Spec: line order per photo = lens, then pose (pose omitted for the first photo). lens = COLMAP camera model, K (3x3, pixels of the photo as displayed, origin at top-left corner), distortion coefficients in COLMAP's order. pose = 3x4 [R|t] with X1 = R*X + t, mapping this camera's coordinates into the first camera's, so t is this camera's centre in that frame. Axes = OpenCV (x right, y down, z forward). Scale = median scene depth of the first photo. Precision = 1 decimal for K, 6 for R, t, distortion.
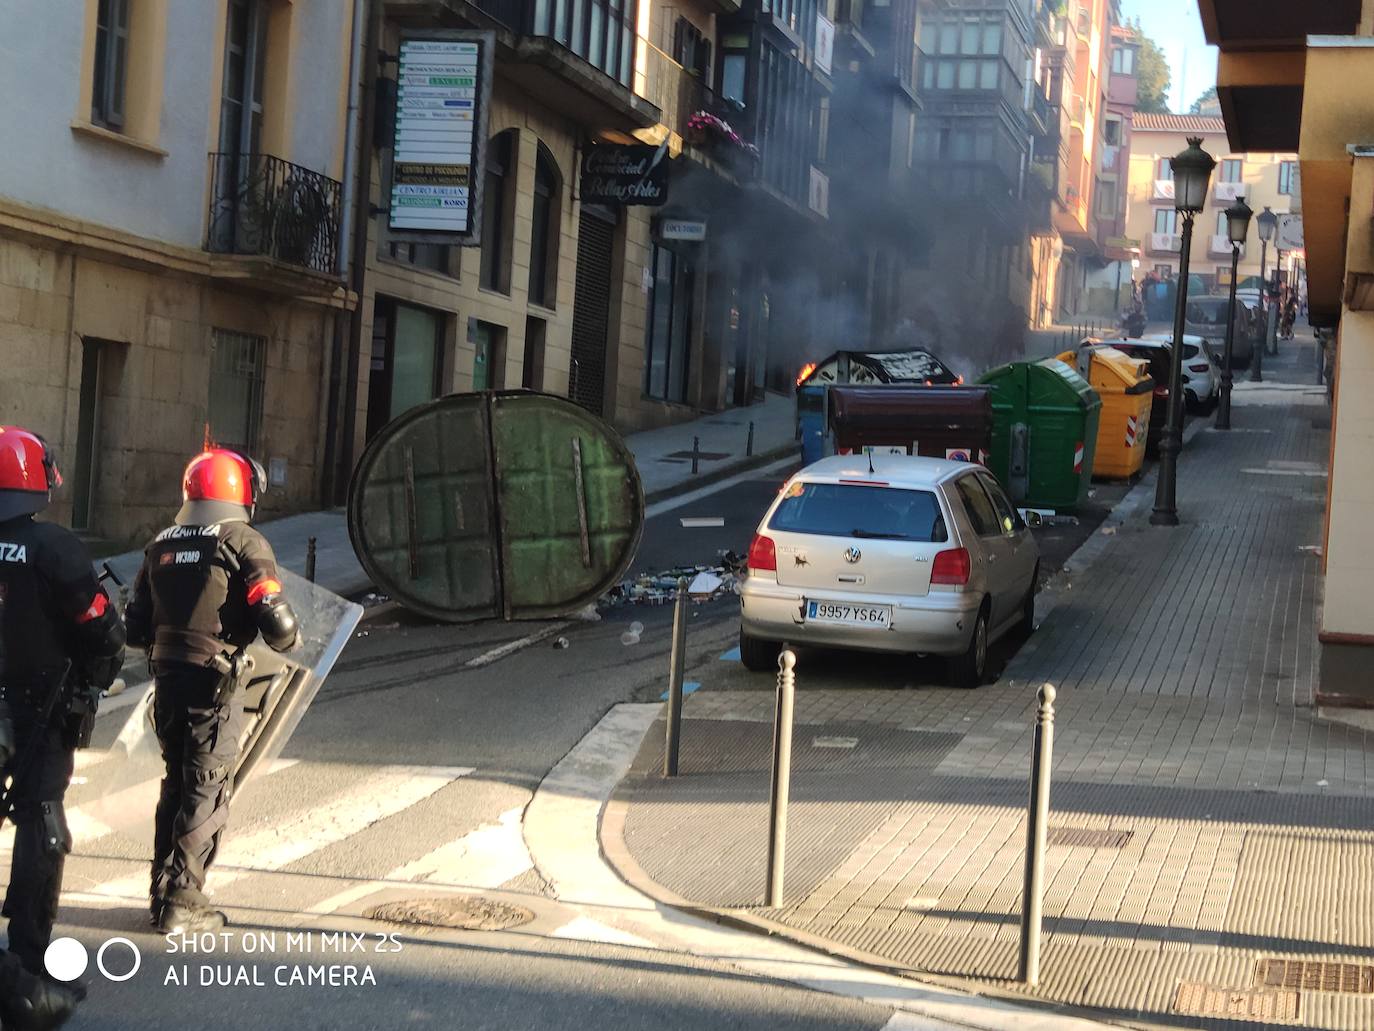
lens RADIAL K [[2484.6, 0, 626.3], [0, 2484.6, 516.0], [0, 0, 1]] dist [0.154201, -0.203437]
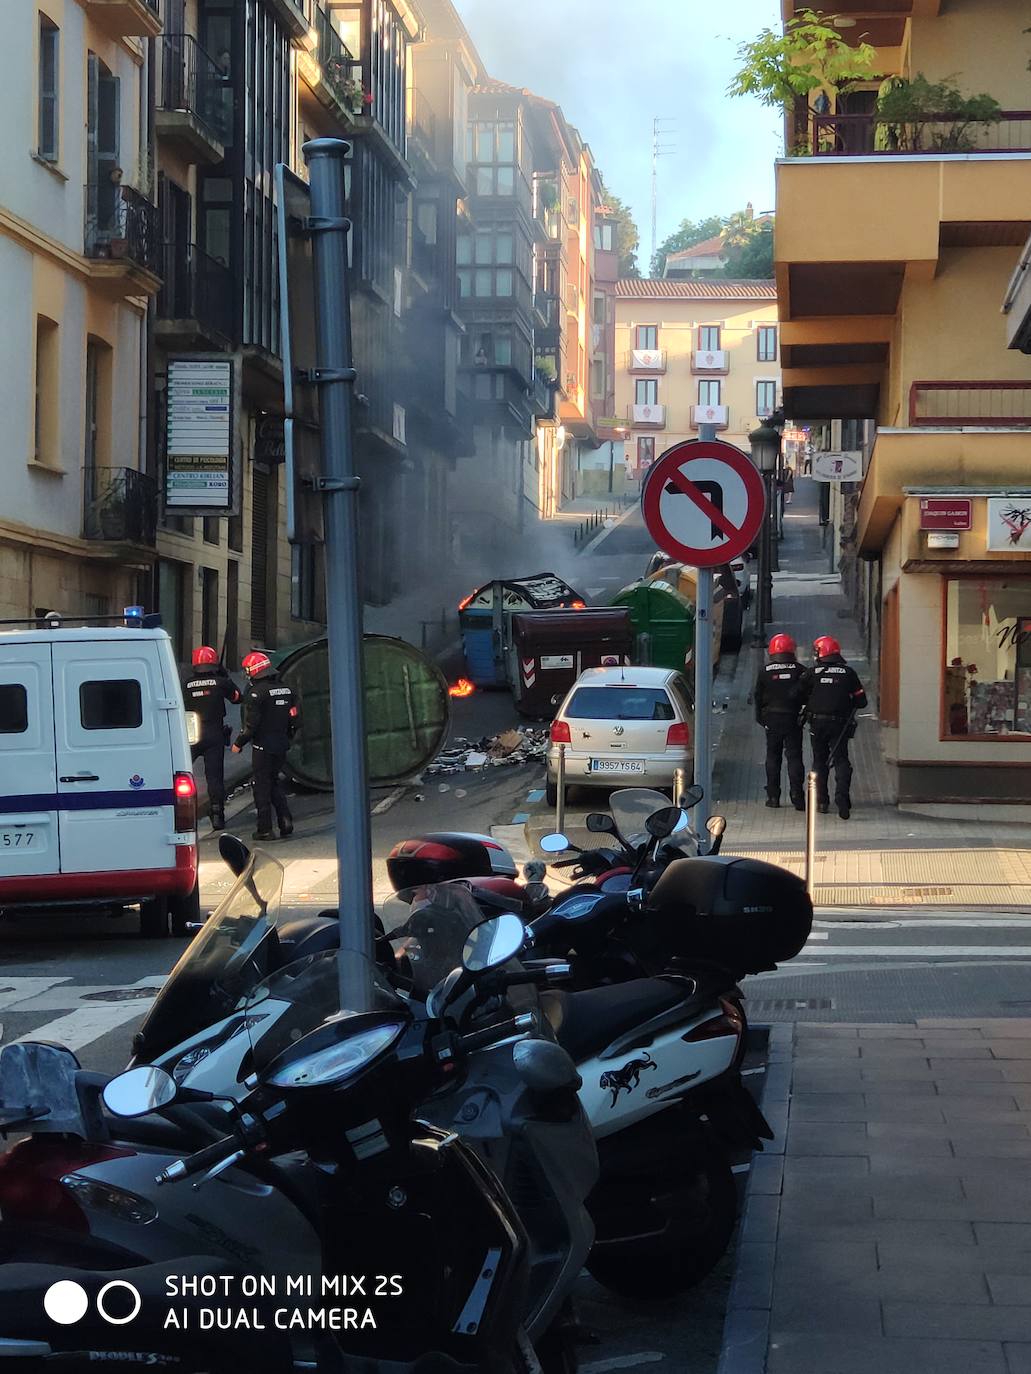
lens RADIAL K [[2484.6, 0, 487.3], [0, 2484.6, 709.6], [0, 0, 1]] dist [0.154201, -0.203437]
pose [[0.989817, -0.048911, 0.133678, -0.109812], [0.049257, 0.998786, 0.000717, -0.001745], [-0.133551, 0.005875, 0.991025, -0.315205]]
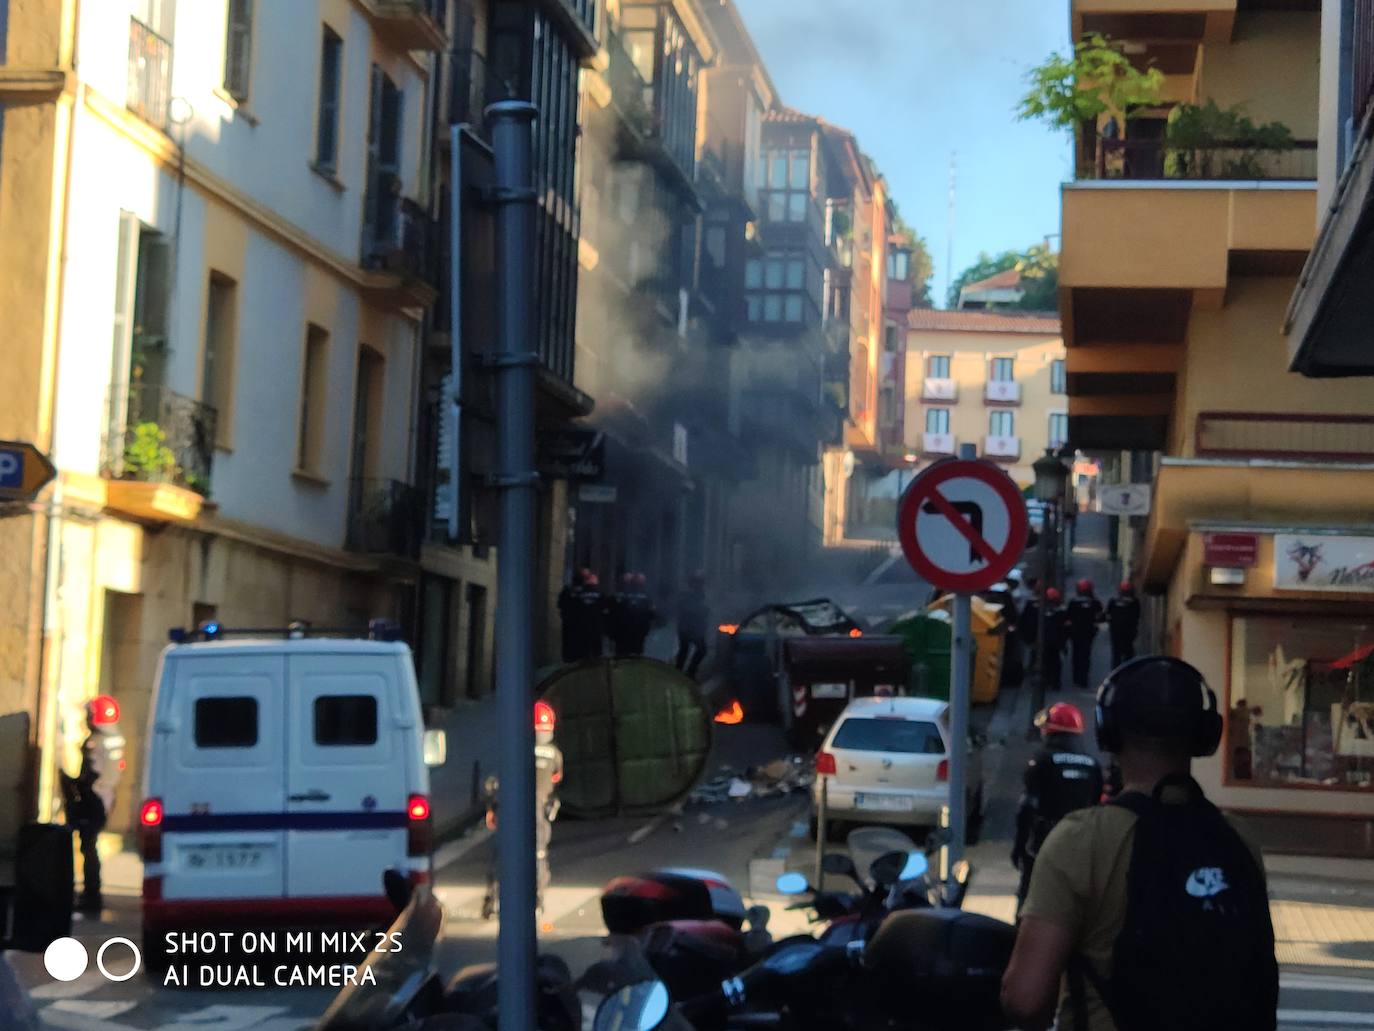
lens RADIAL K [[2530.6, 0, 689.0], [0, 2530.6, 559.4], [0, 0, 1]] dist [0.091197, 0.173651]
pose [[0.994434, -0.011692, 0.104708, -0.102806], [0.019111, 0.997354, -0.070138, -0.001575], [-0.103611, 0.071749, 0.992027, -0.301484]]
